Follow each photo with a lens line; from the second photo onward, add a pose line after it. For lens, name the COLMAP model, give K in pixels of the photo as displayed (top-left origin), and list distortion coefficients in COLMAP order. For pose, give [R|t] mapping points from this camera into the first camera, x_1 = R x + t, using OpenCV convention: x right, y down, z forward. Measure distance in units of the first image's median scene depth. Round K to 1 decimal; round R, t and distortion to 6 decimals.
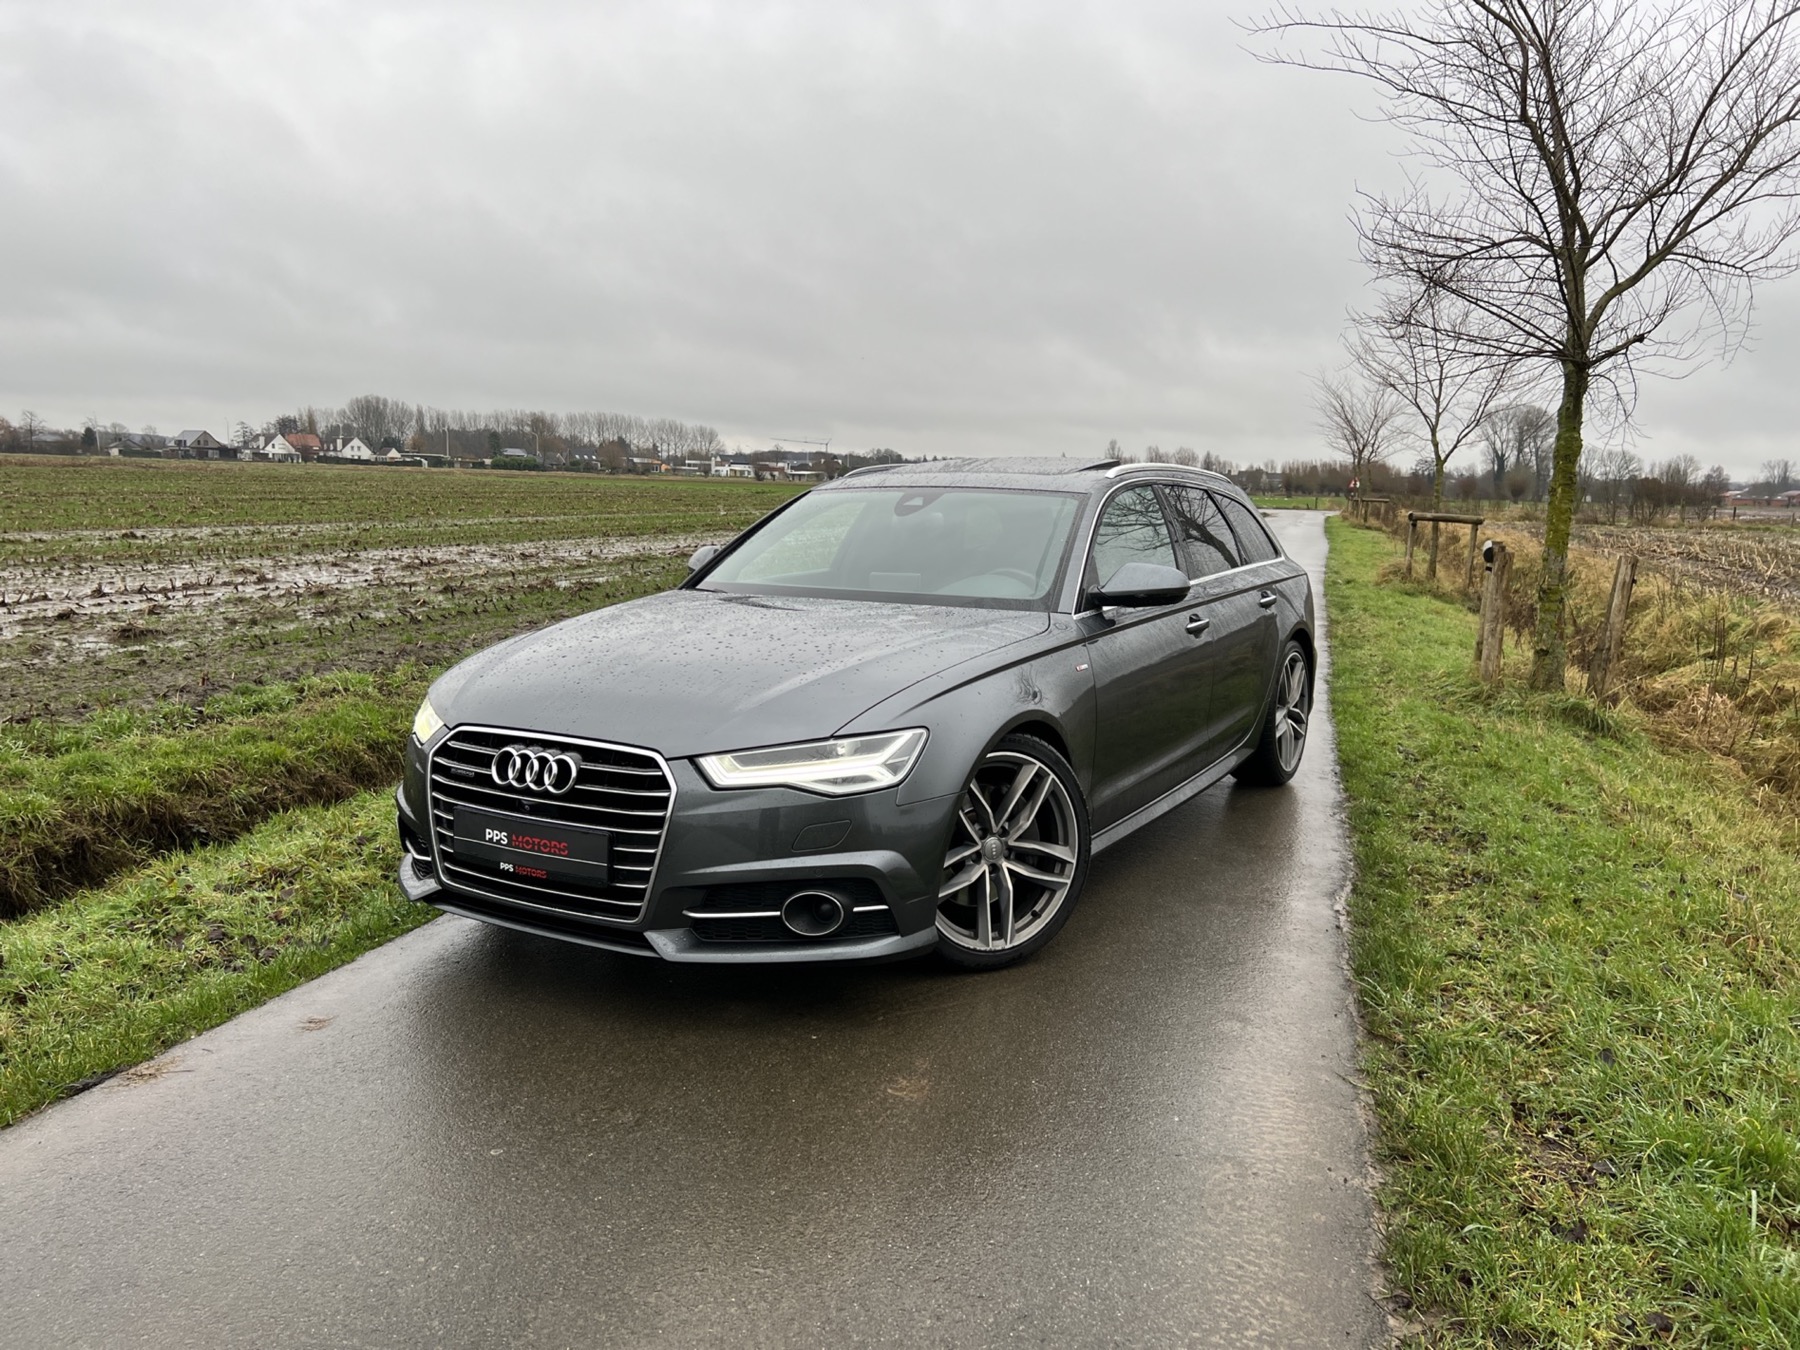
lens RADIAL K [[1347.0, 0, 910.1], [0, 1347.0, 665.3], [0, 0, 1]] dist [0.120412, -0.177847]
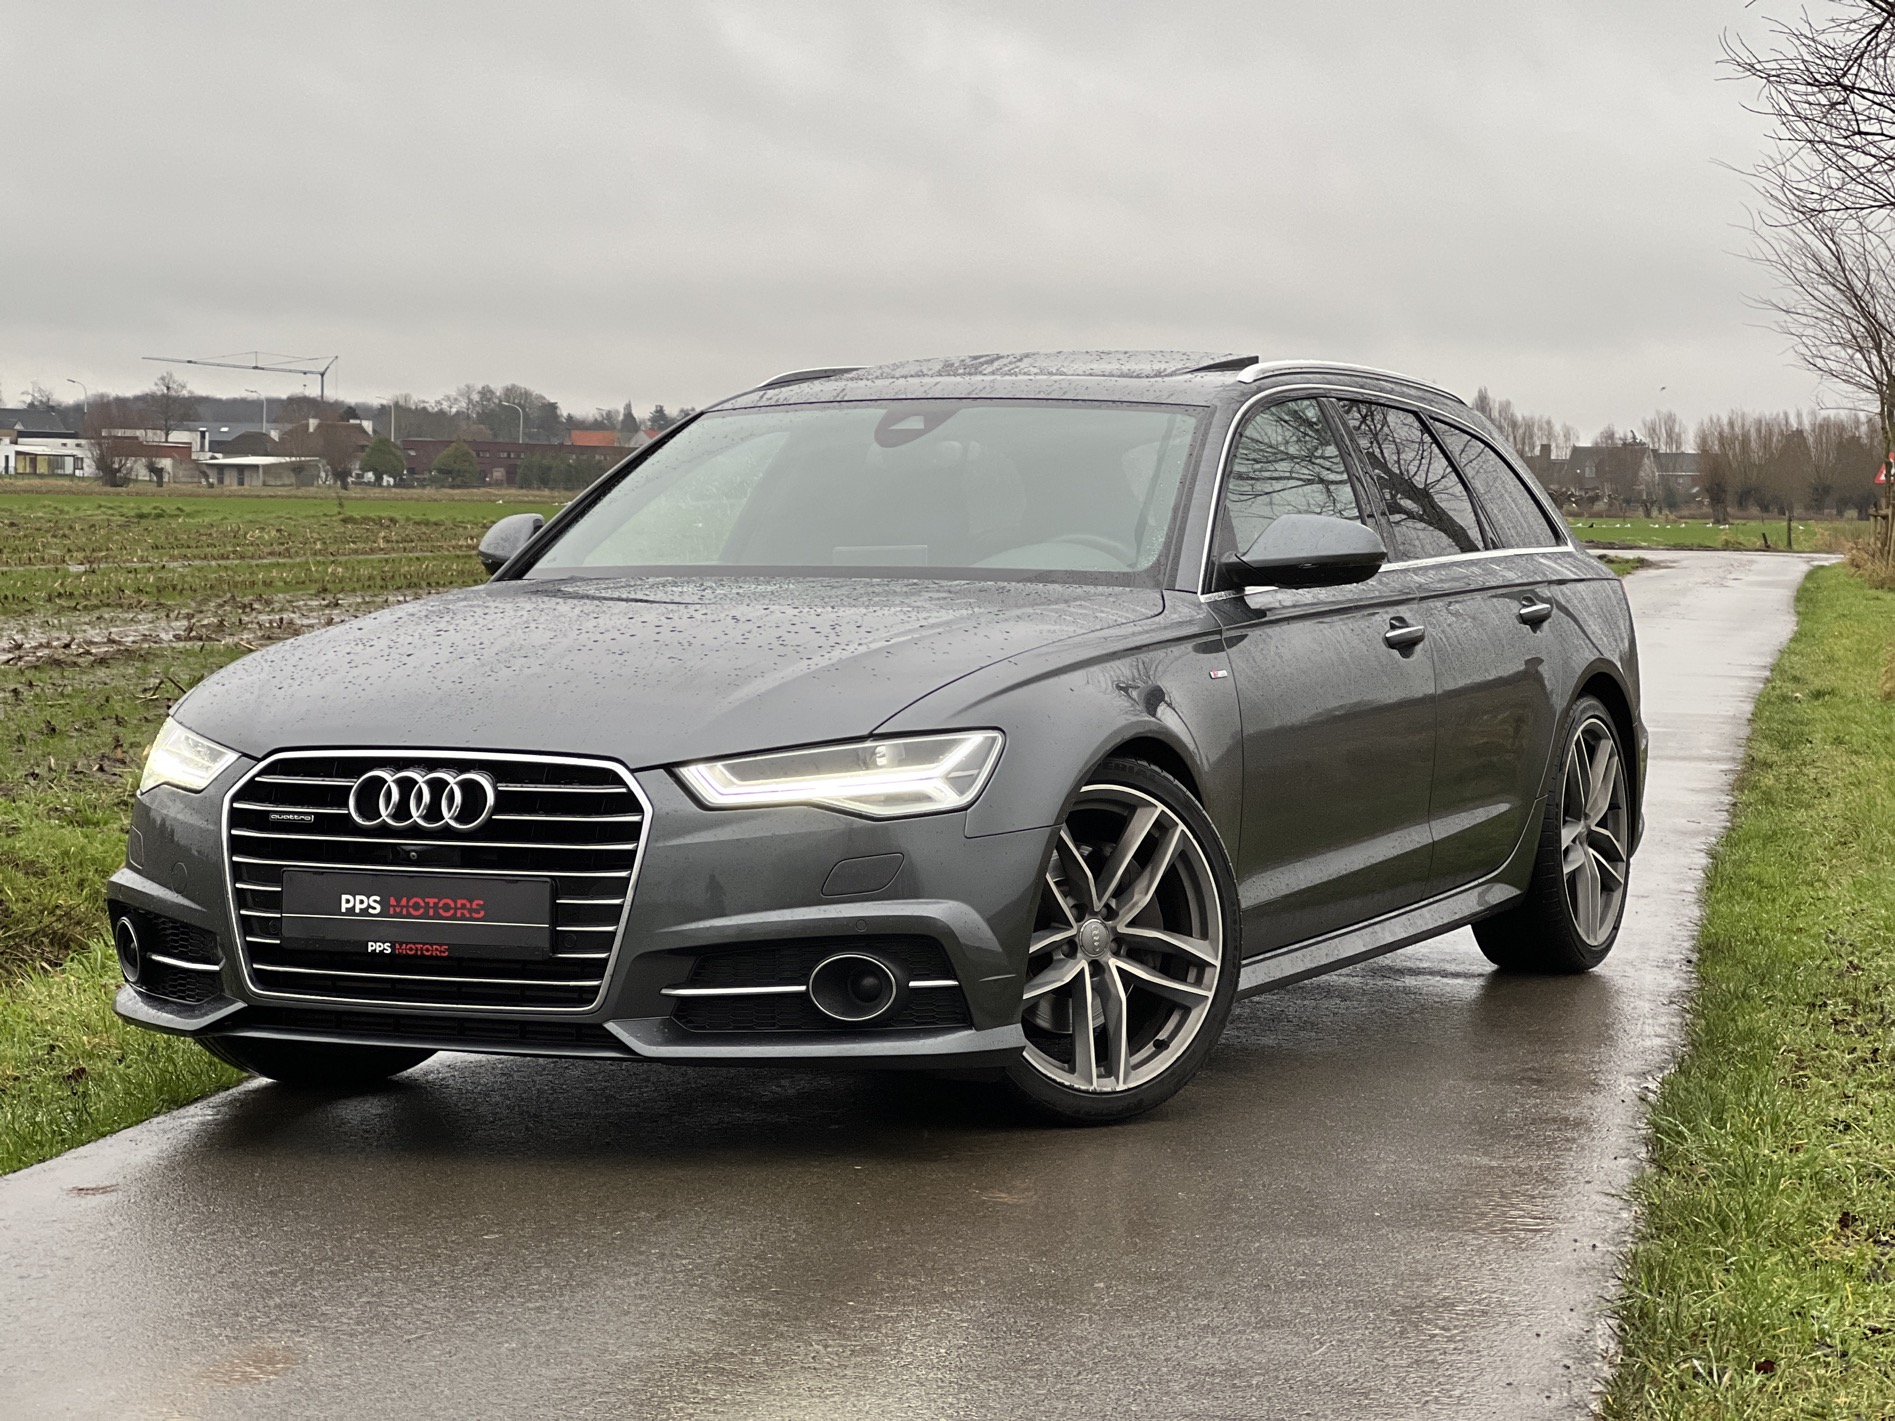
lens RADIAL K [[4238.9, 0, 944.4], [0, 4238.9, 617.9], [0, 0, 1]] dist [-0.253575, 8.917675]
pose [[0.996078, -0.014034, 0.087355, -0.165635], [0.023040, 0.994419, -0.102959, 0.172019], [-0.085423, 0.104568, 0.990842, -0.908320]]
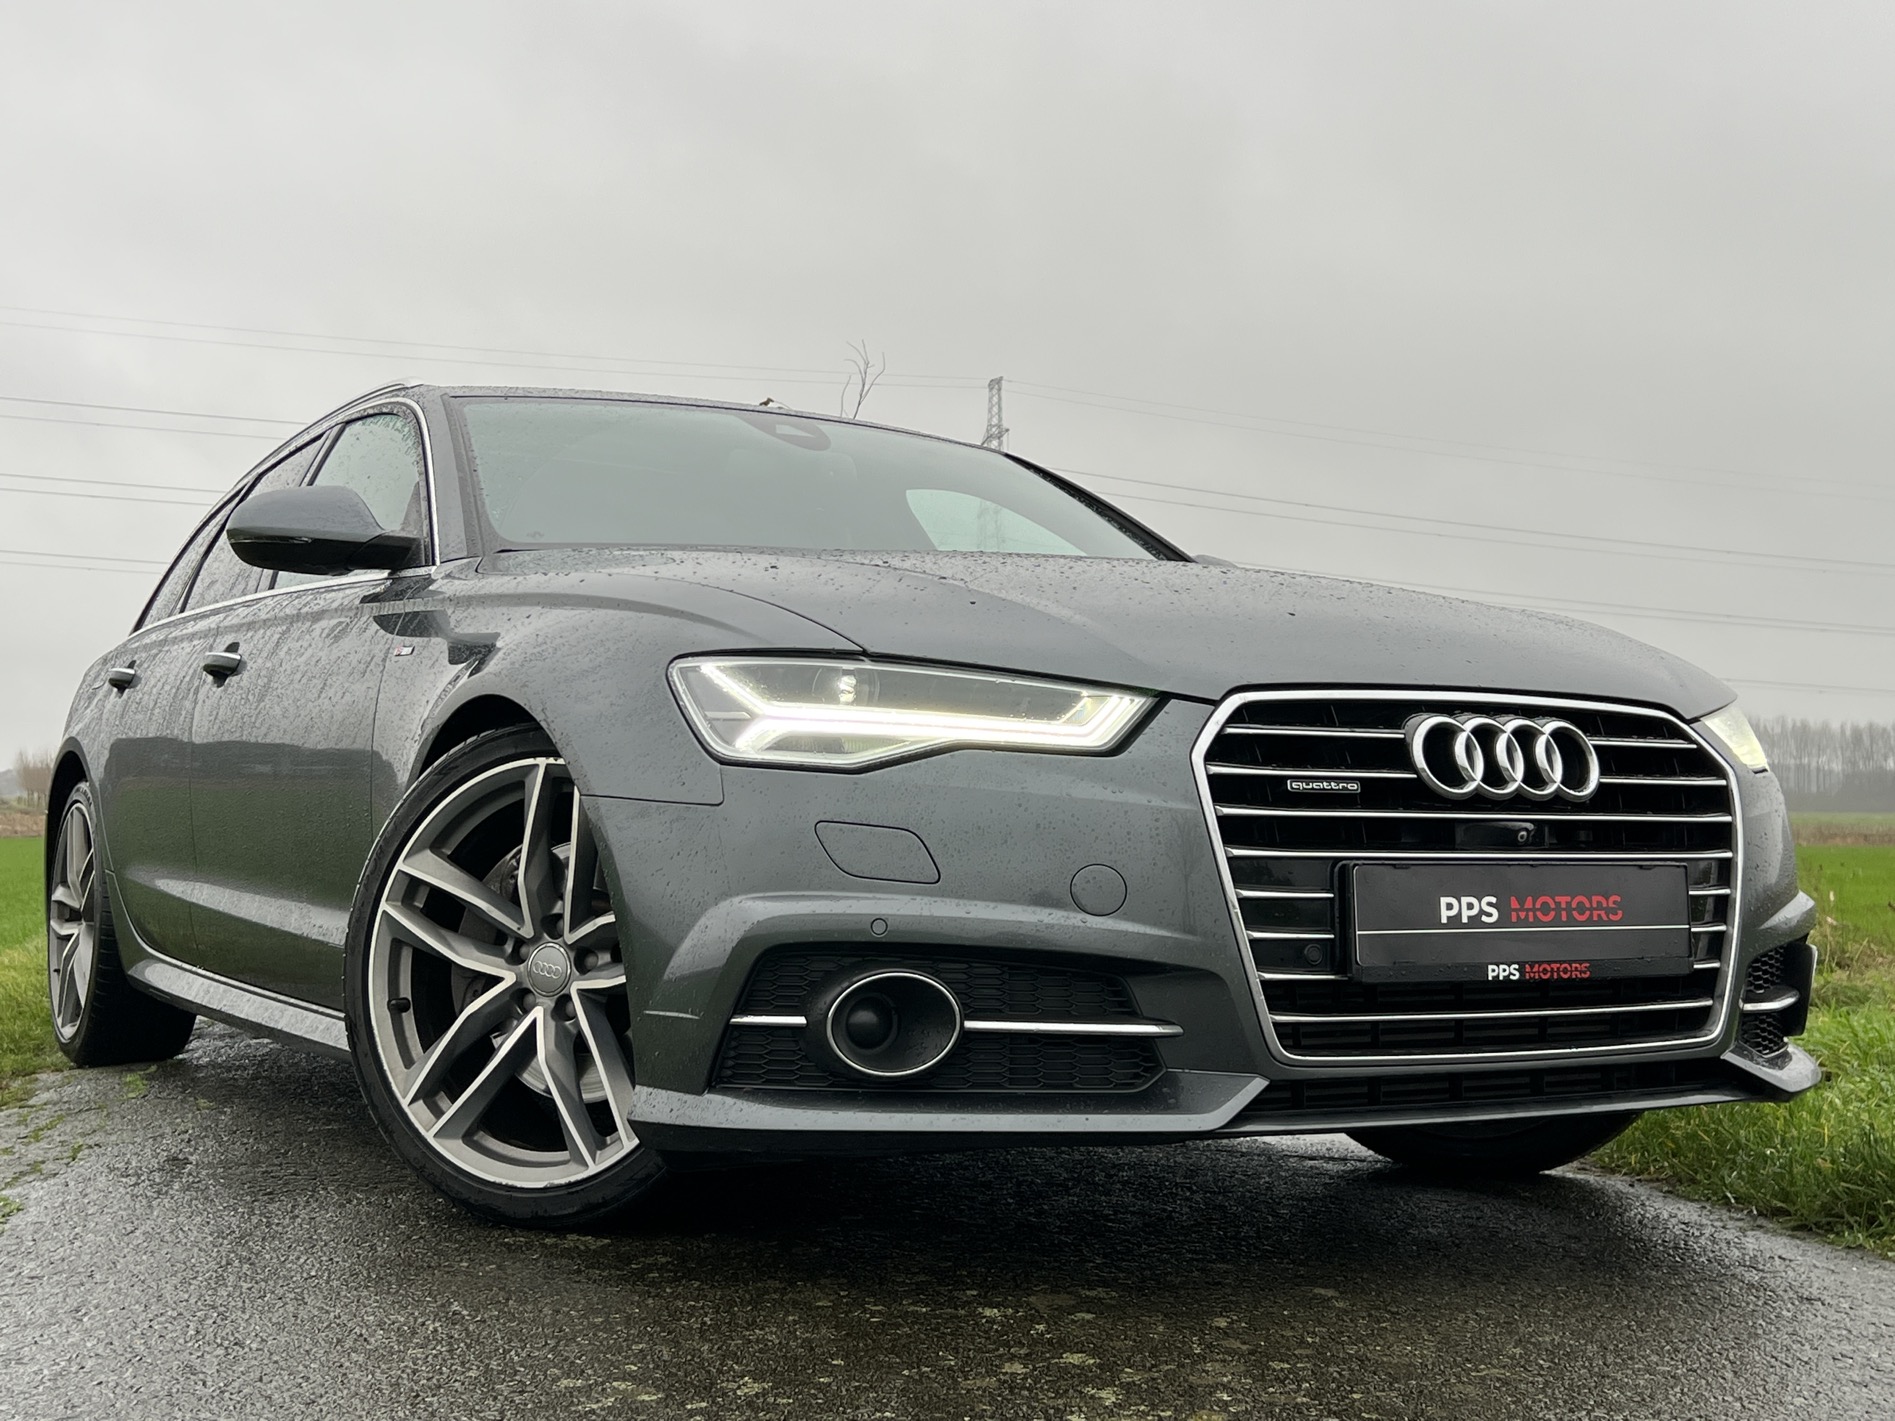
lens RADIAL K [[2362.3, 0, 946.9], [0, 2362.3, 709.1], [0, 0, 1]] dist [0.164924, -0.481424]
pose [[0.489286, 0.036911, 0.871342, -0.893619], [0.113715, 0.987874, -0.105702, 0.103176], [-0.864678, 0.150803, 0.479156, 0.636698]]
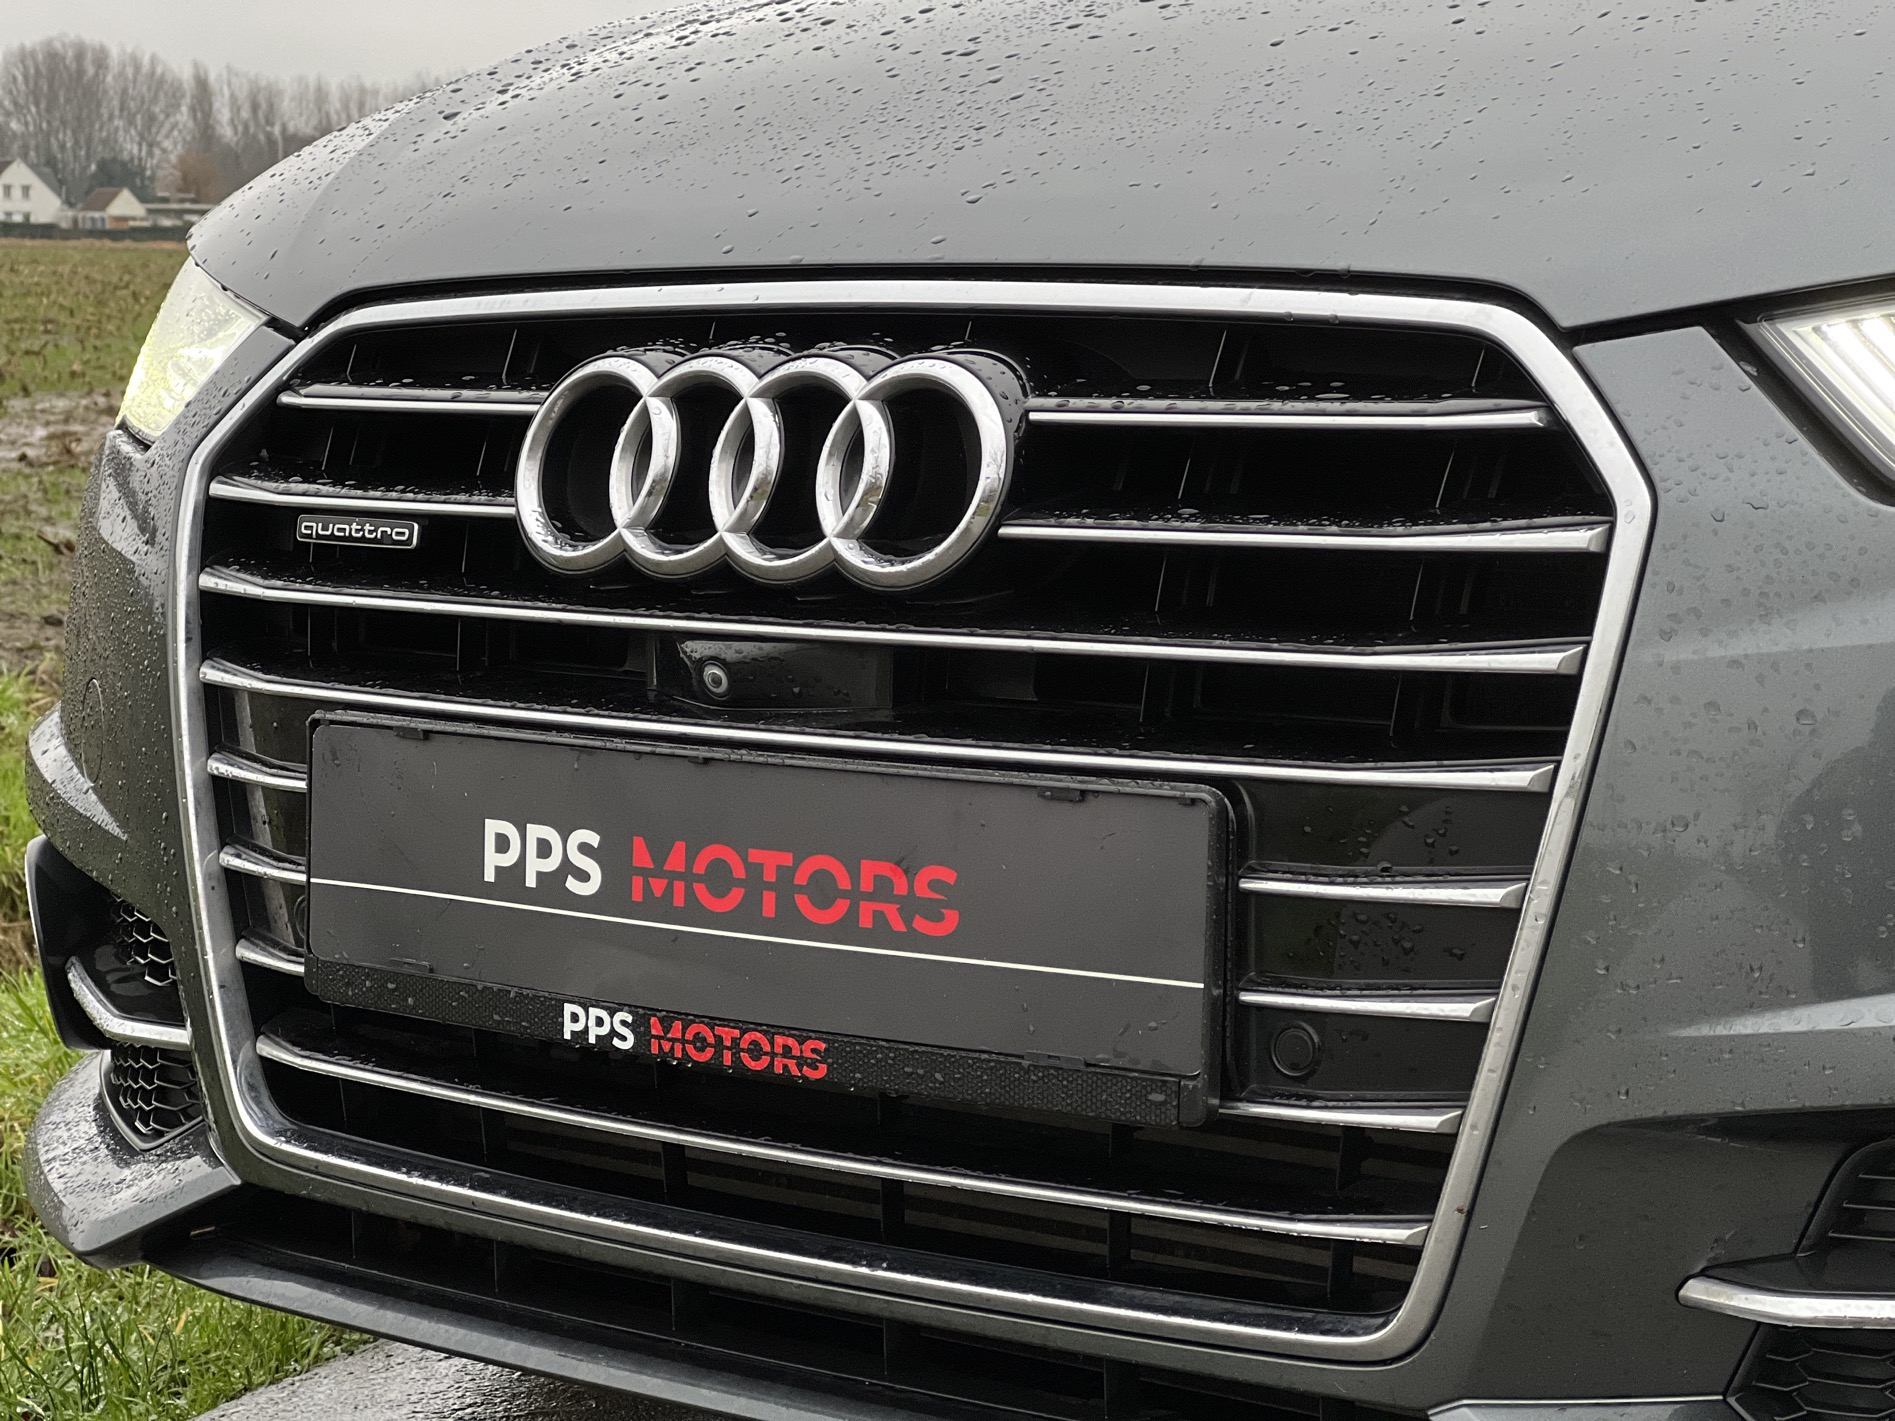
lens RADIAL K [[4232.3, 0, 955.4], [0, 4232.3, 671.5], [0, 0, 1]] dist [-0.262674, 7.639535]
pose [[0.986050, -0.001905, -0.166438, -0.133616], [-0.005217, 0.999090, -0.042341, 0.103892], [0.166367, 0.042619, 0.985142, 0.391913]]
